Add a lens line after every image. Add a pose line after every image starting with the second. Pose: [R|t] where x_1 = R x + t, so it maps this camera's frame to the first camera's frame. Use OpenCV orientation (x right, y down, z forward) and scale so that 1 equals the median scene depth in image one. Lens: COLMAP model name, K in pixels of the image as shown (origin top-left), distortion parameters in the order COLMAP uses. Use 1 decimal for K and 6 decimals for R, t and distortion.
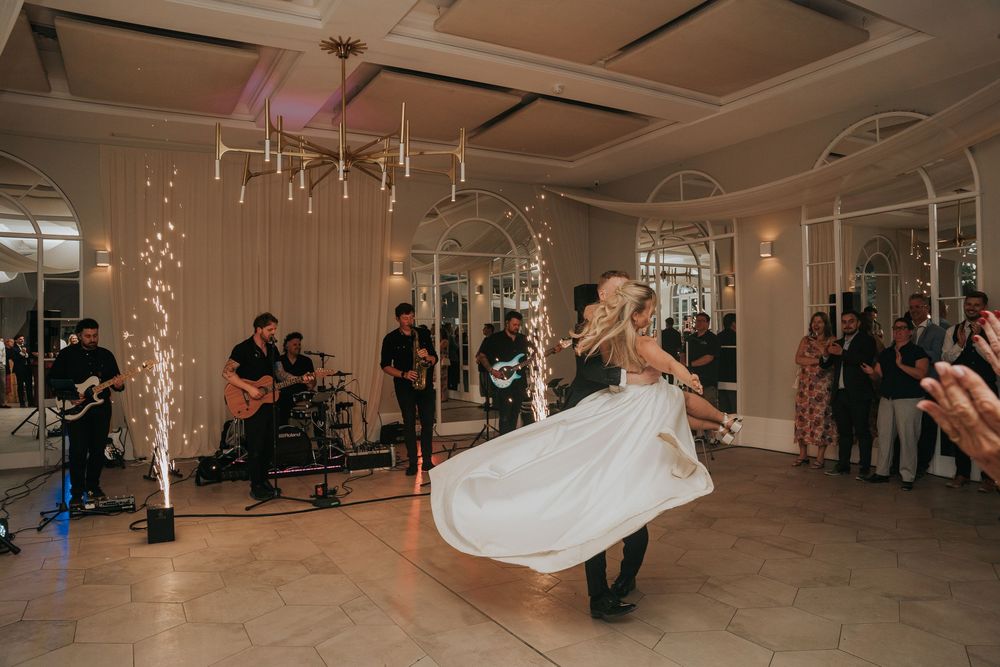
lens RADIAL K [[694.1, 0, 500.0], [0, 694.1, 333.5], [0, 0, 1]] dist [-0.177028, 0.127067]
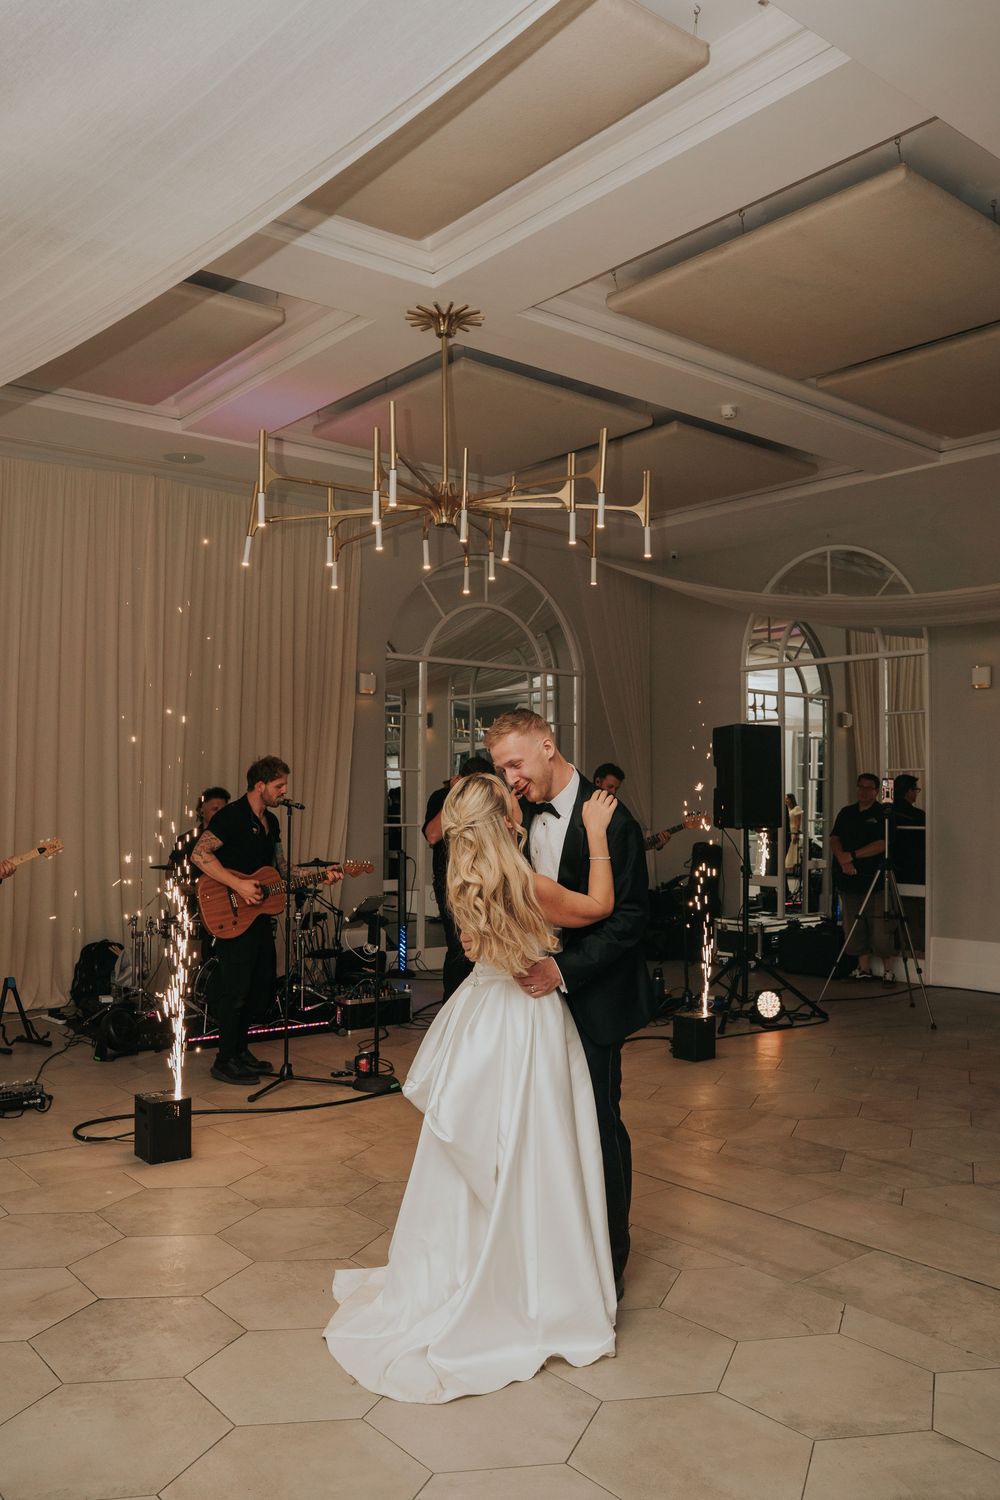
lens RADIAL K [[1204.7, 0, 500.0], [0, 1204.7, 750.0], [0, 0, 1]] dist [-0.147070, 0.147403]
pose [[0.986261, 0.029123, 0.162607, -0.330162], [-0.023072, 0.998974, -0.038982, -0.001353], [-0.163575, 0.034694, 0.985921, -0.038138]]
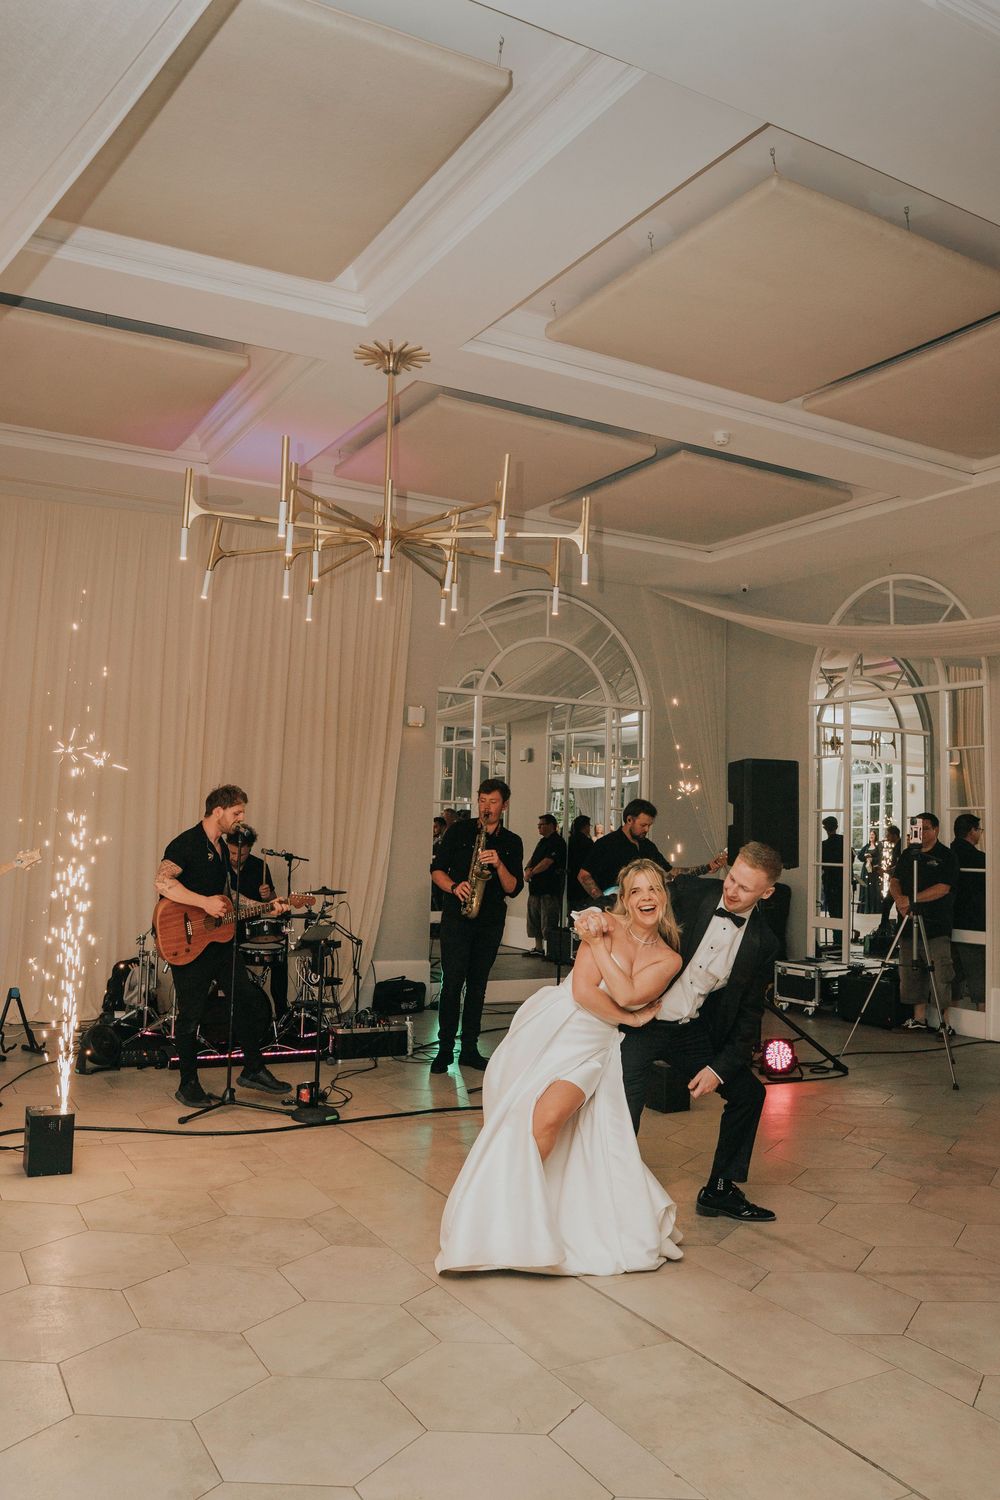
lens RADIAL K [[1173.6, 0, 507.6], [0, 1173.6, 678.1], [0, 0, 1]] dist [-0.177708, 0.133178]
pose [[0.999029, 0.043083, -0.009171, -0.100130], [-0.043892, 0.991204, -0.124854, -0.006966], [0.003711, 0.125136, 0.992133, -0.013674]]
